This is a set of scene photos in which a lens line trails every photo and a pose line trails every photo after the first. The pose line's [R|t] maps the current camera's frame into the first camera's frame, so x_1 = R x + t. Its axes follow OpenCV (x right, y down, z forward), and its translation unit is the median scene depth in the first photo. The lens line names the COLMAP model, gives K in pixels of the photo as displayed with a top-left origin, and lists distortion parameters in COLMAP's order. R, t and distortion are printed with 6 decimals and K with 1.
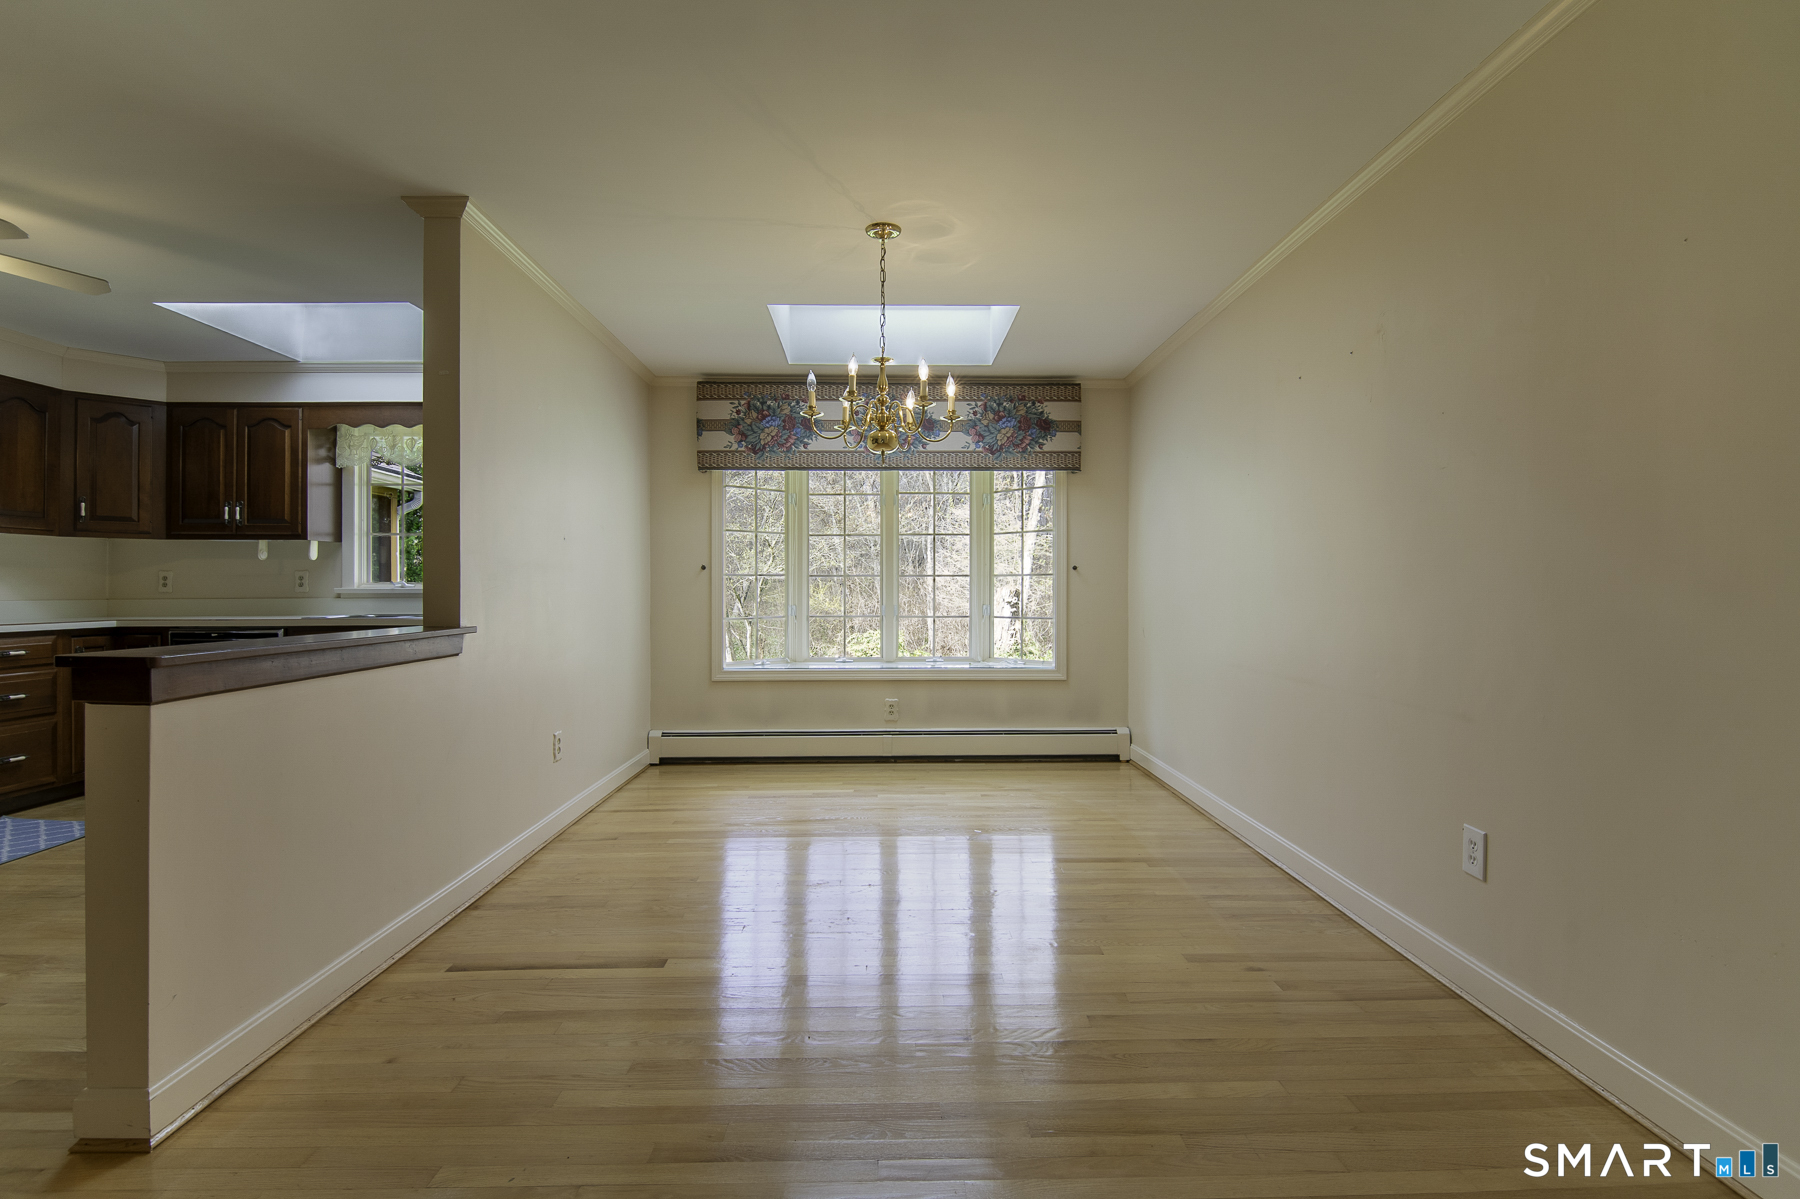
lens RADIAL K [[809.7, 0, 899.5], [0, 809.7, 591.7], [0, 0, 1]] dist [-0.021499, -0.000611]
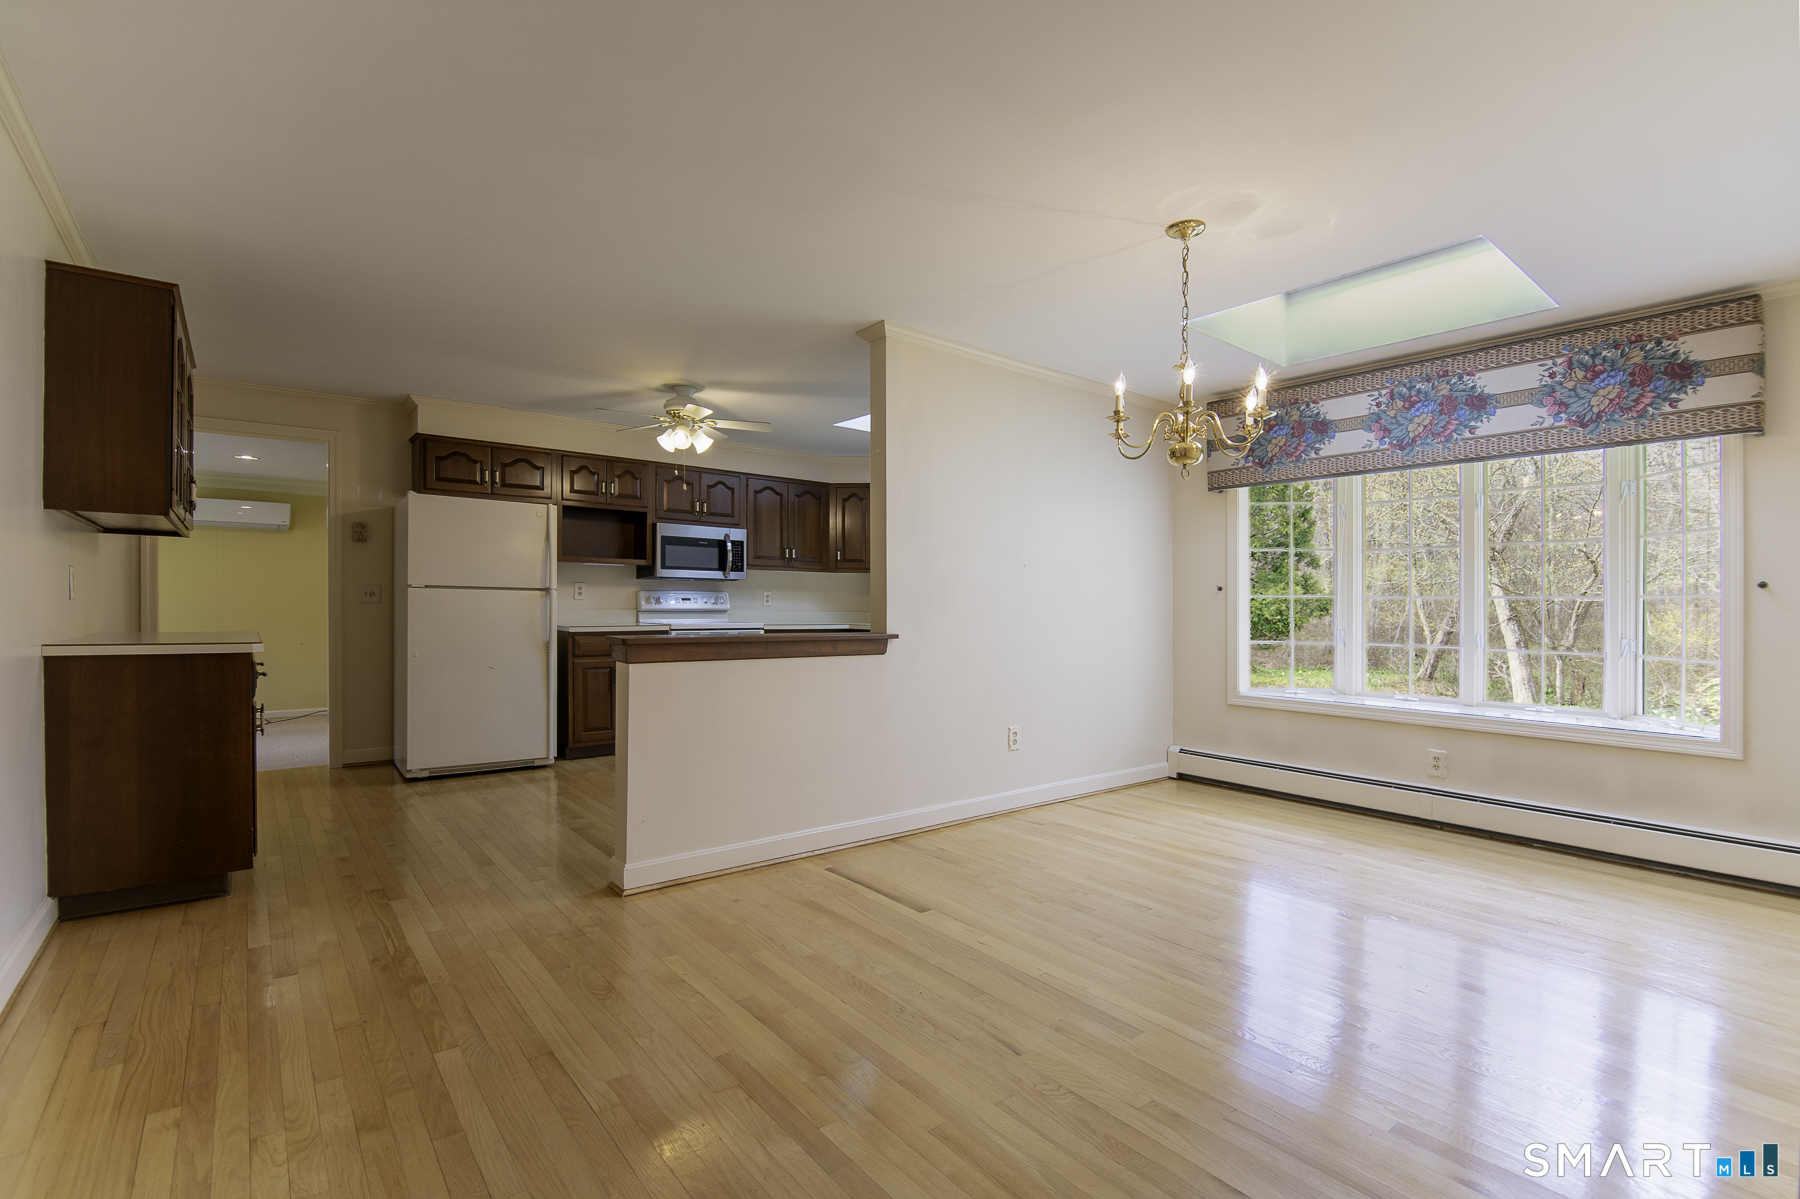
lens RADIAL K [[817.7, 0, 896.2], [0, 817.7, 609.0], [0, 0, 1]] dist [-0.000544, -0.015038]
pose [[0.595587, 0.013559, -0.803177, 0.332526], [-0.005959, 0.999905, 0.012461, -0.015165], [0.803269, -0.002635, 0.595611, 0.087753]]
